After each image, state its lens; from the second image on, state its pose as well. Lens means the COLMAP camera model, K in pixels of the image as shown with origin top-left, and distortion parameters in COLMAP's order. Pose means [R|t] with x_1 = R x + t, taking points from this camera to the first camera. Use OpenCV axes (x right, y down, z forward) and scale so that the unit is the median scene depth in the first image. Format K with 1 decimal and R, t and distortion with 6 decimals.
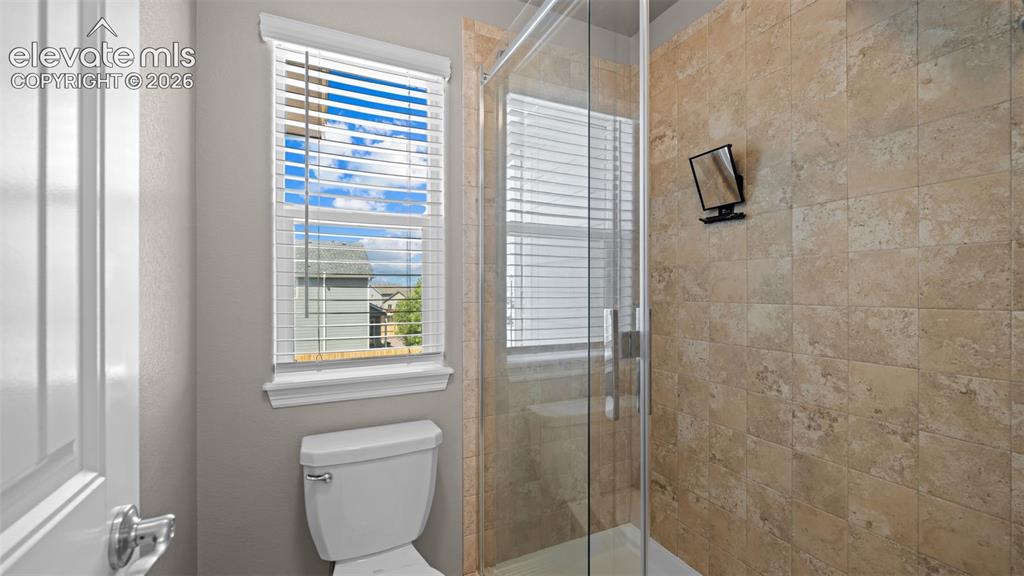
lens RADIAL K [[413.6, 0, 509.8], [0, 413.6, 286.7], [0, 0, 1]] dist [0.000451, -0.000314]
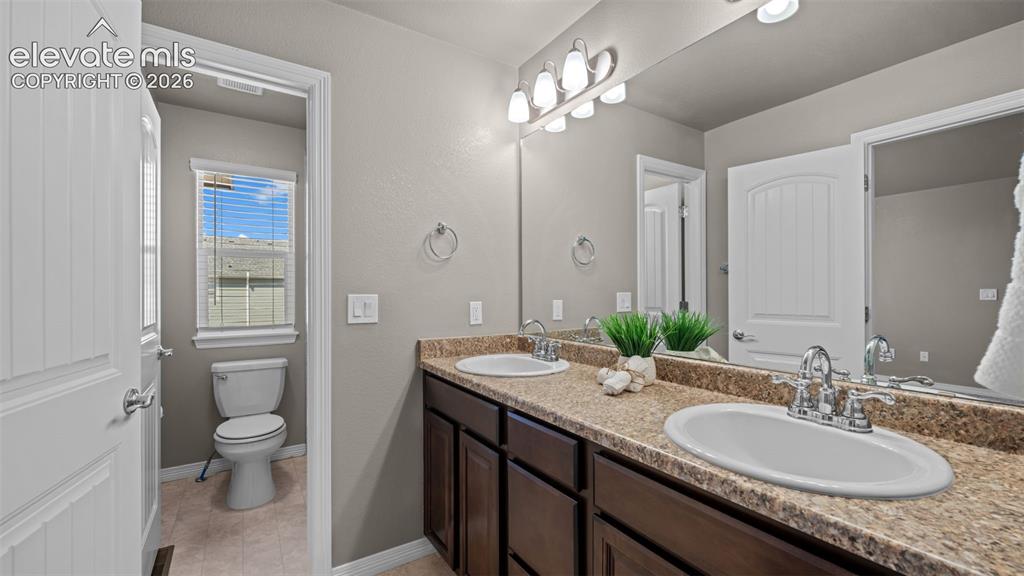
lens RADIAL K [[413.6, 0, 507.3], [0, 413.6, 289.3], [0, 0, 1]] dist [0.000451, -0.000314]
pose [[0.991022, 0.001435, 0.133691, 0.670928], [-0.002072, 0.999987, 0.004622, -0.014202], [-0.133683, -0.004858, 0.991012, -1.224581]]
